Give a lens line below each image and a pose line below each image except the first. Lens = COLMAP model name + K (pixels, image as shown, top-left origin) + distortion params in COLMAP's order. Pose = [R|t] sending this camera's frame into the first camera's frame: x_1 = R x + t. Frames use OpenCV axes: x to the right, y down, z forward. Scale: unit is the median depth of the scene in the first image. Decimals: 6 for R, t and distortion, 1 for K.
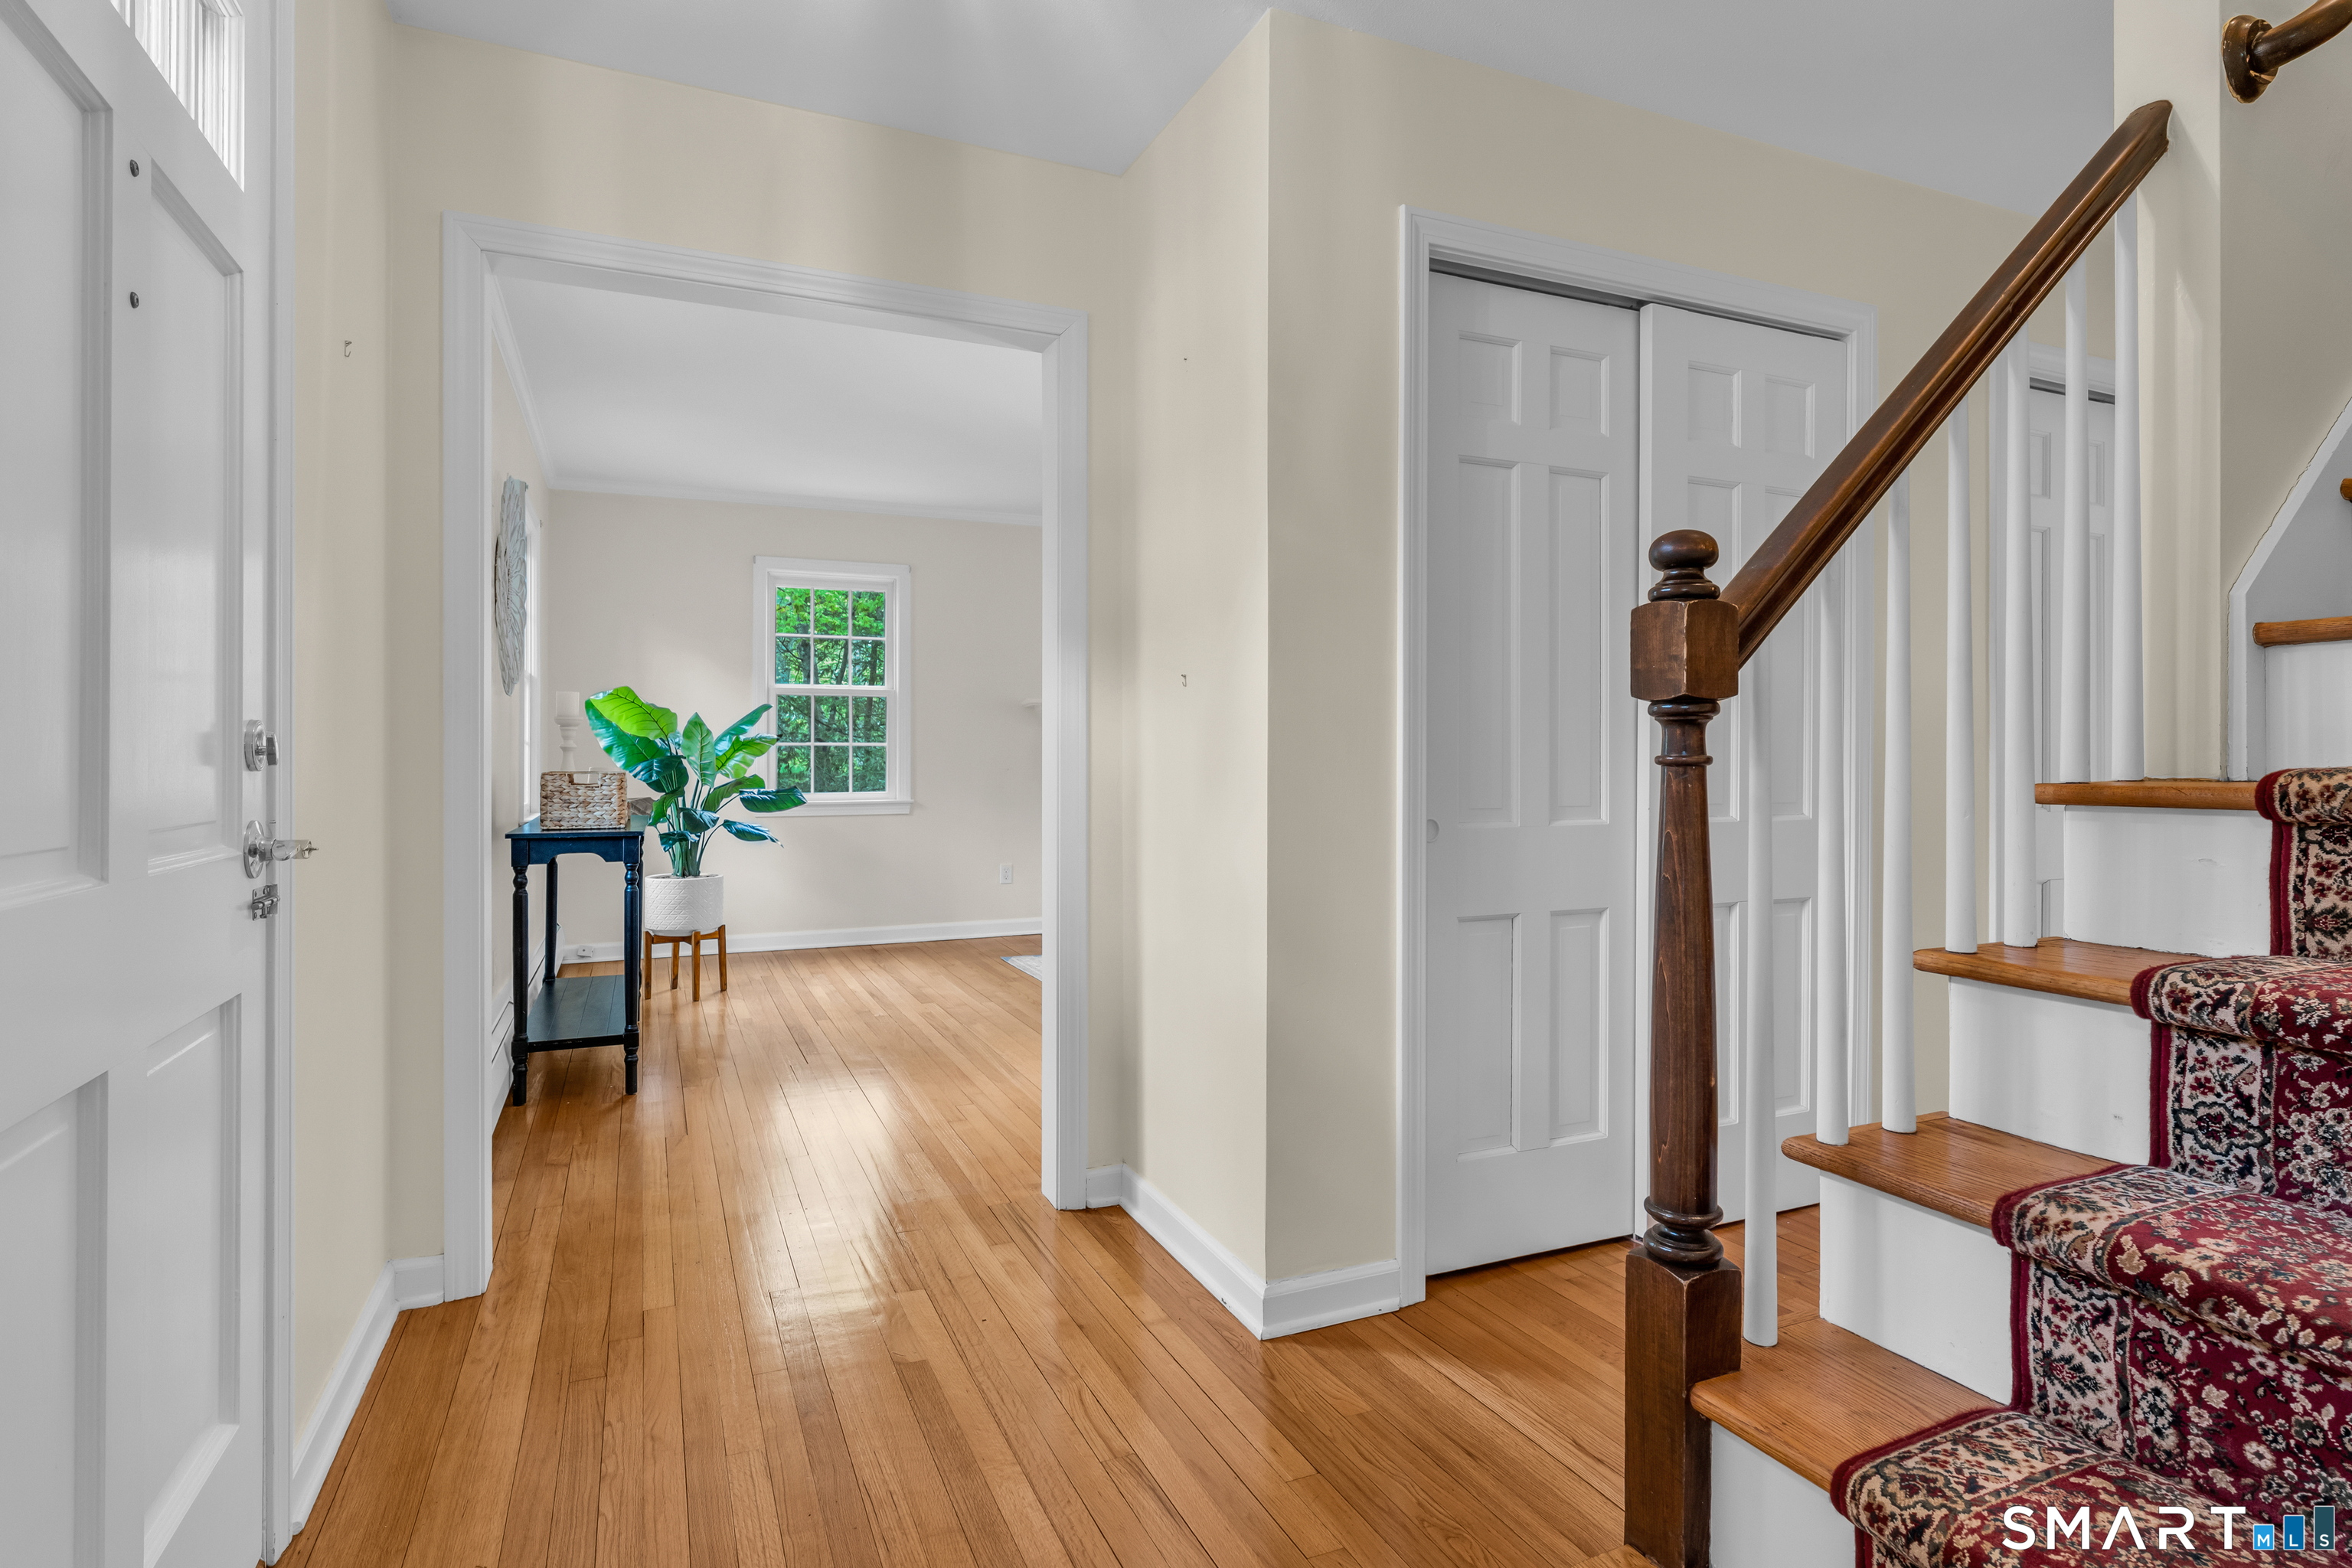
lens RADIAL K [[1176.5, 0, 1175.7], [0, 1176.5, 773.6], [0, 0, 1]] dist [0.002800, 0.000626]
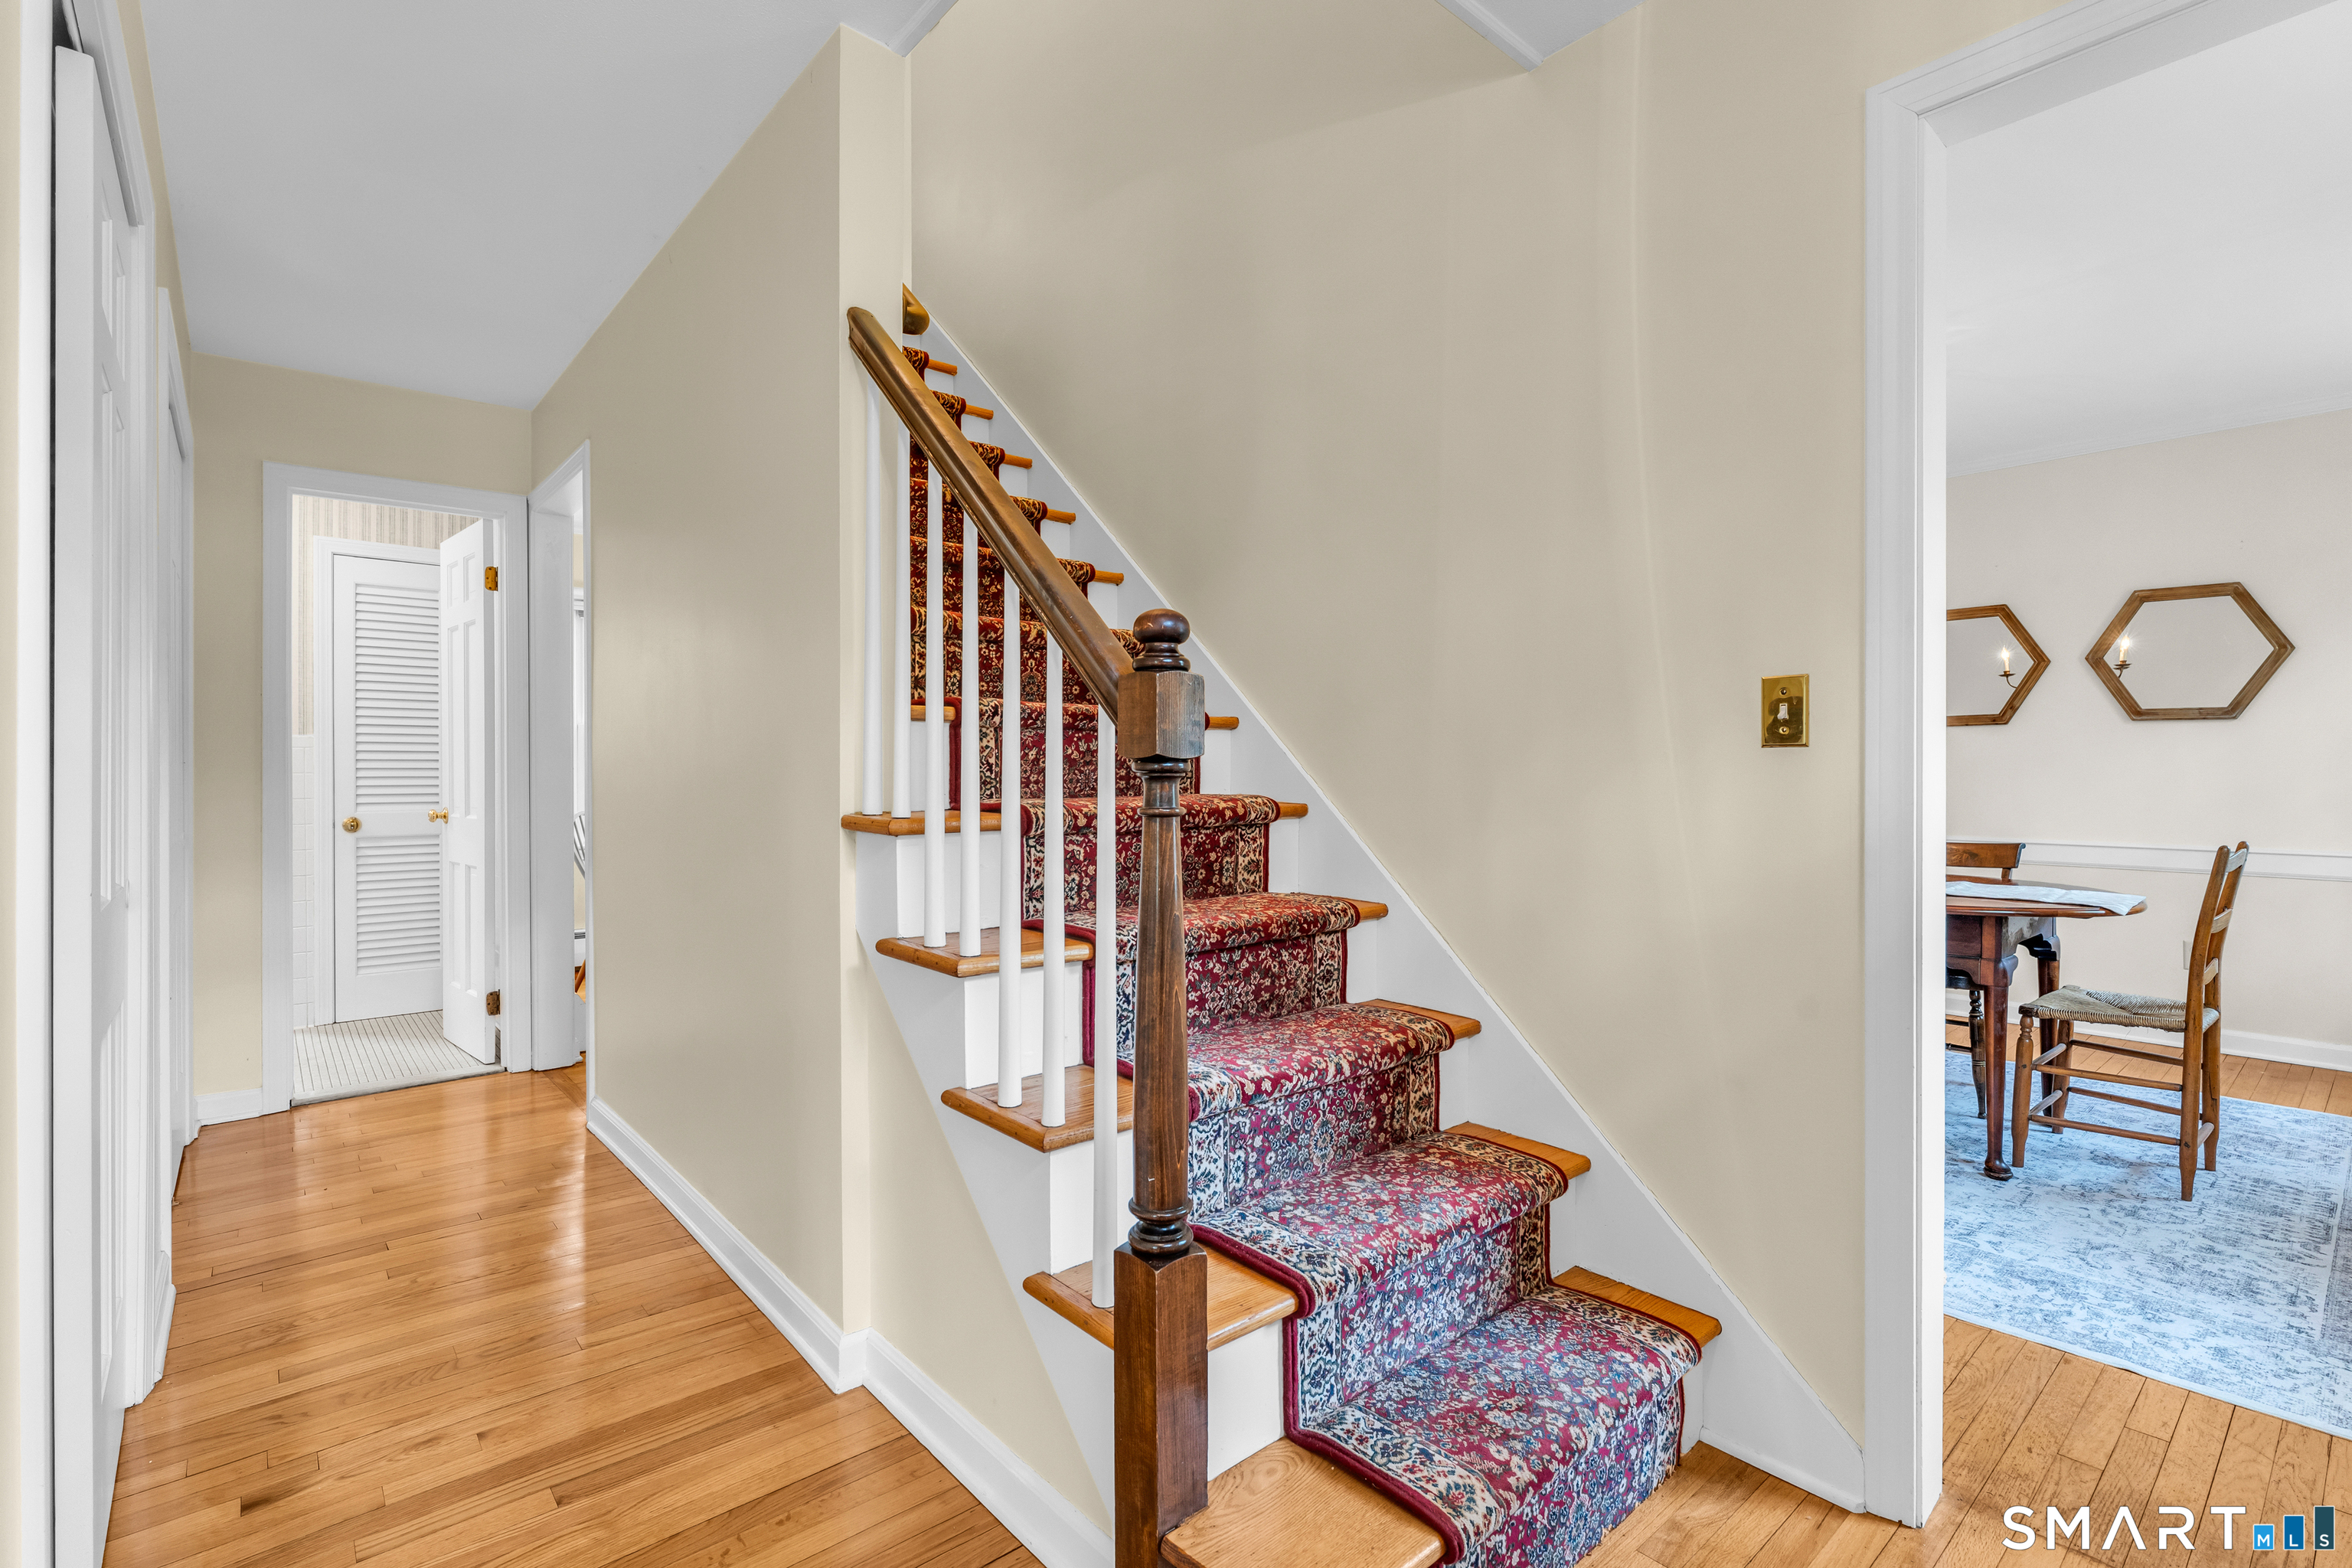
lens RADIAL K [[1069.0, 0, 1181.4], [0, 1069.0, 778.7], [0, 0, 1]] dist [0.000611, 0.000608]
pose [[-0.305232, -0.002103, 0.952276, -0.670746], [0.002593, 0.999992, 0.003040, -0.051786], [-0.952274, 0.003398, -0.305225, 1.567918]]
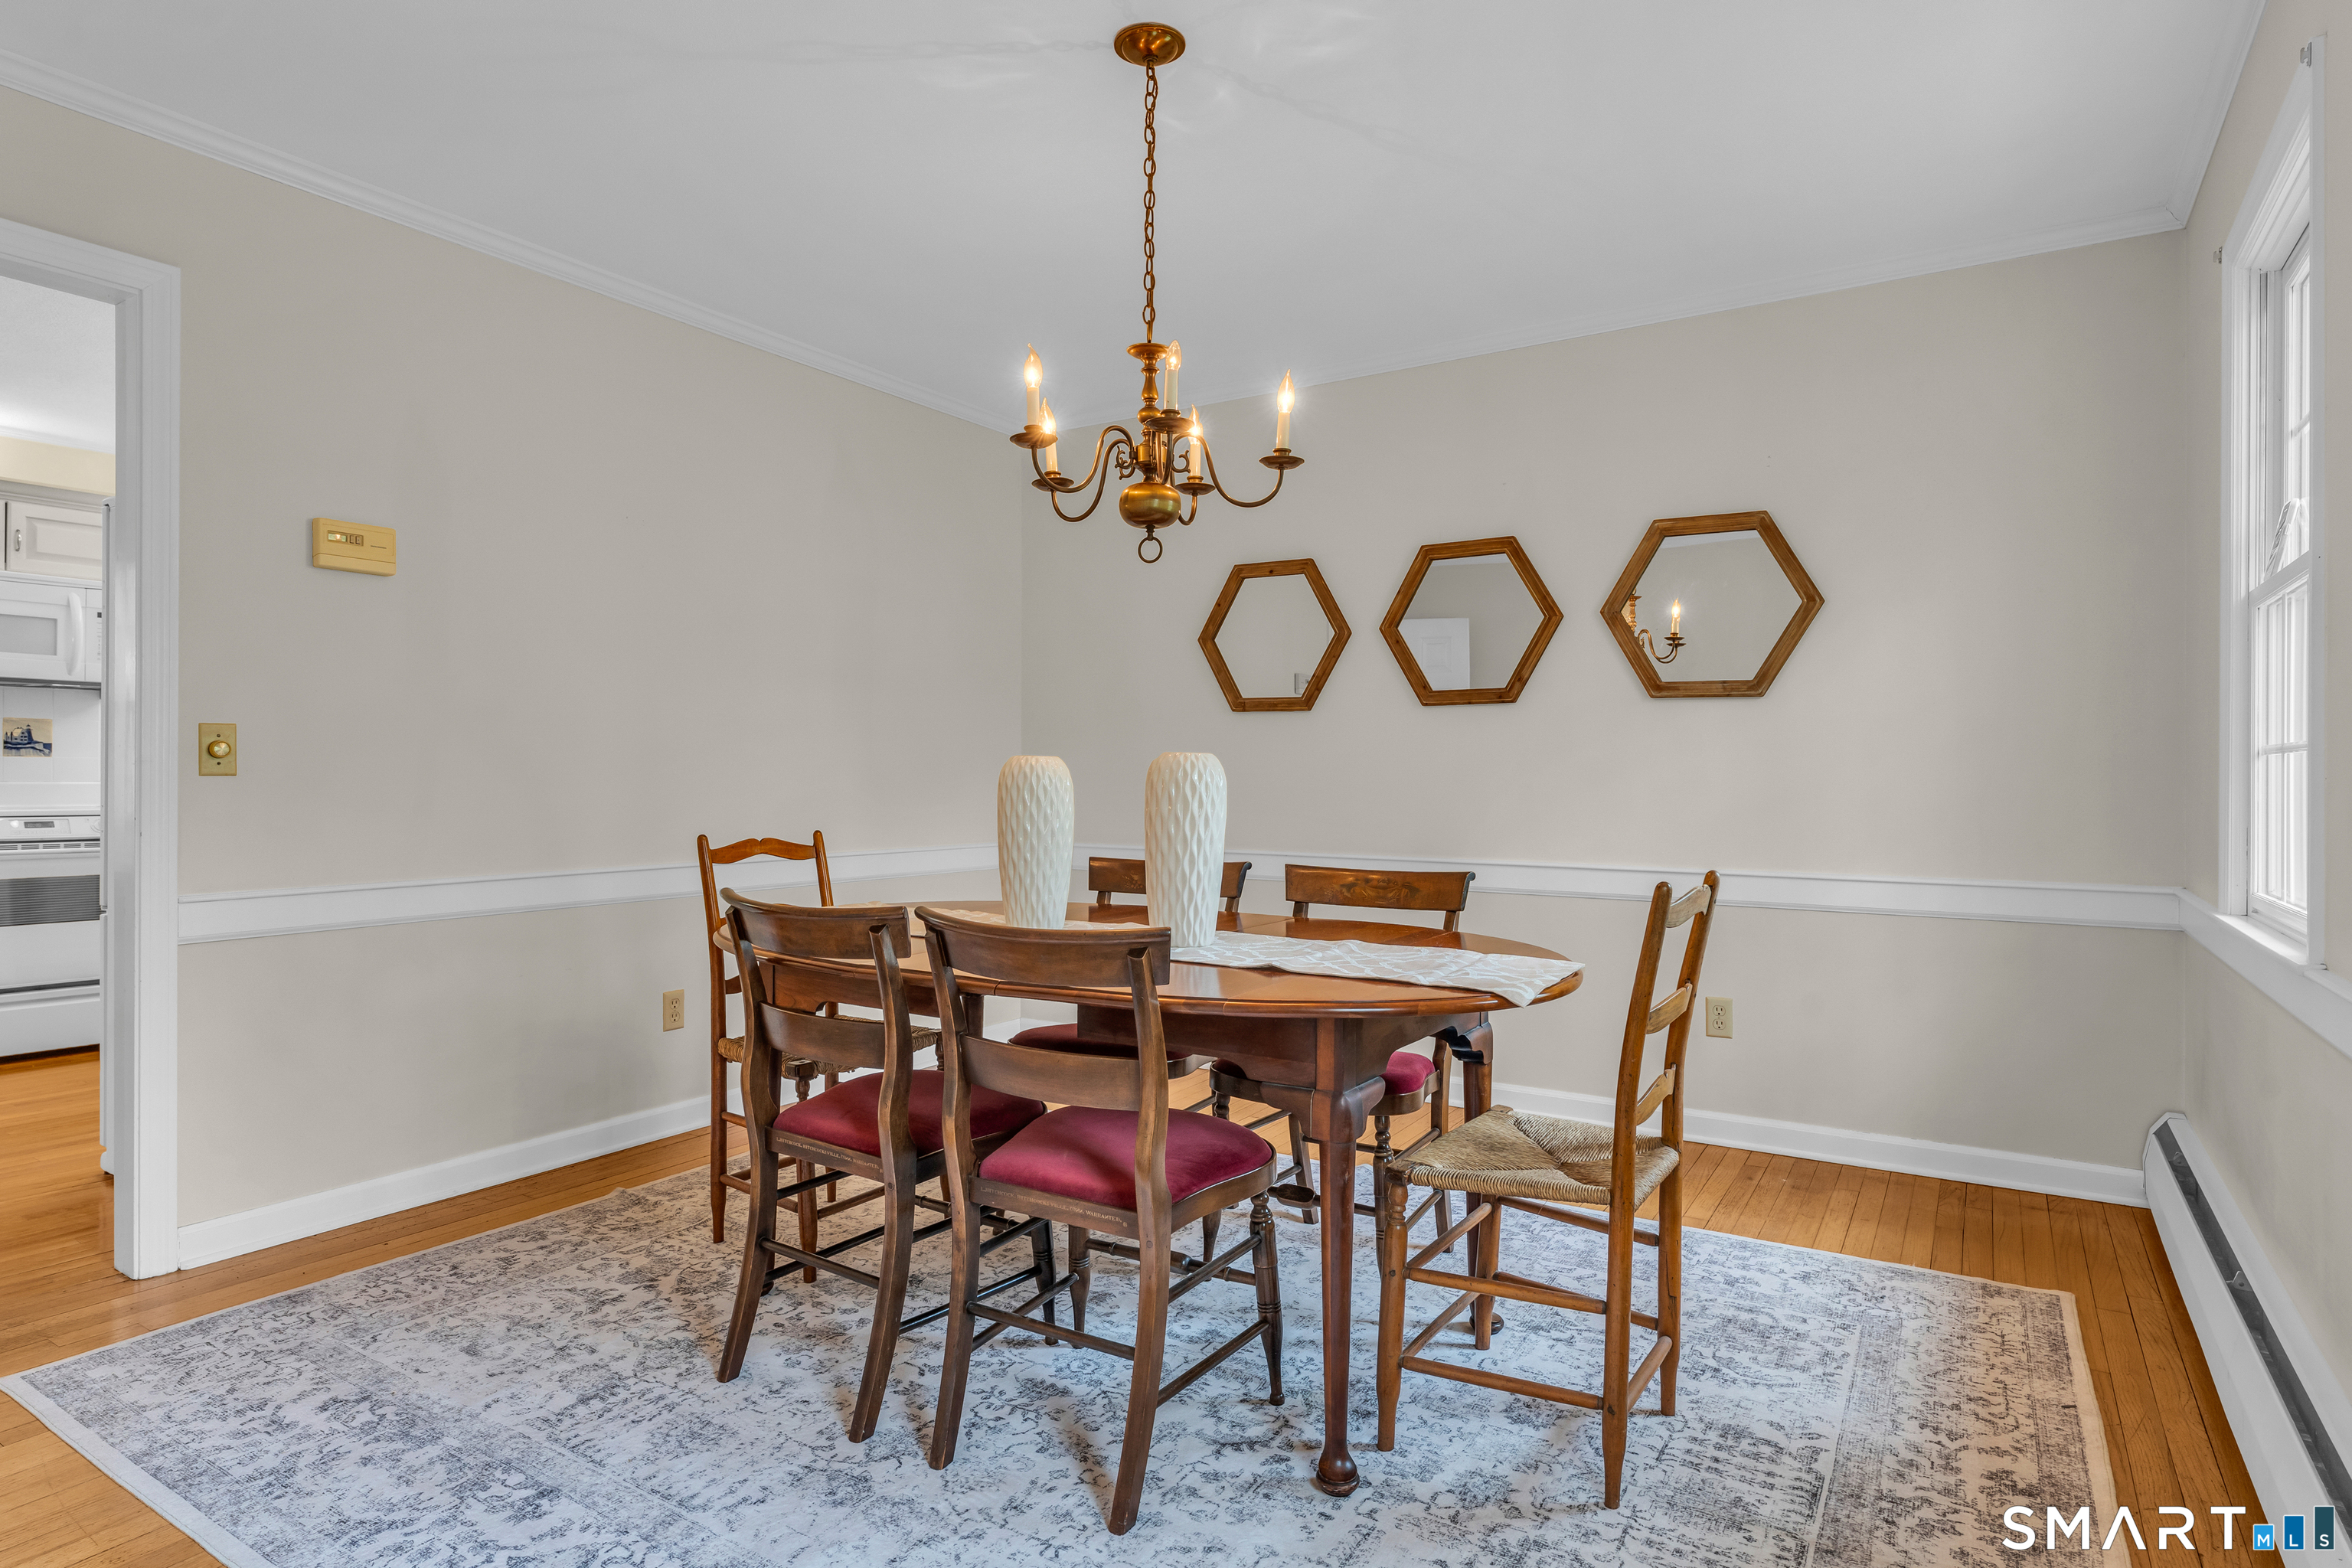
lens RADIAL K [[1244.9, 0, 1184.5], [0, 1244.9, 785.6], [0, 0, 1]] dist [0.003620, 0.000082]
pose [[-0.565334, -0.003530, 0.824855, -0.470112], [-0.003529, 0.999992, 0.001861, -0.038581], [-0.824855, -0.001859, -0.565342, 1.054039]]
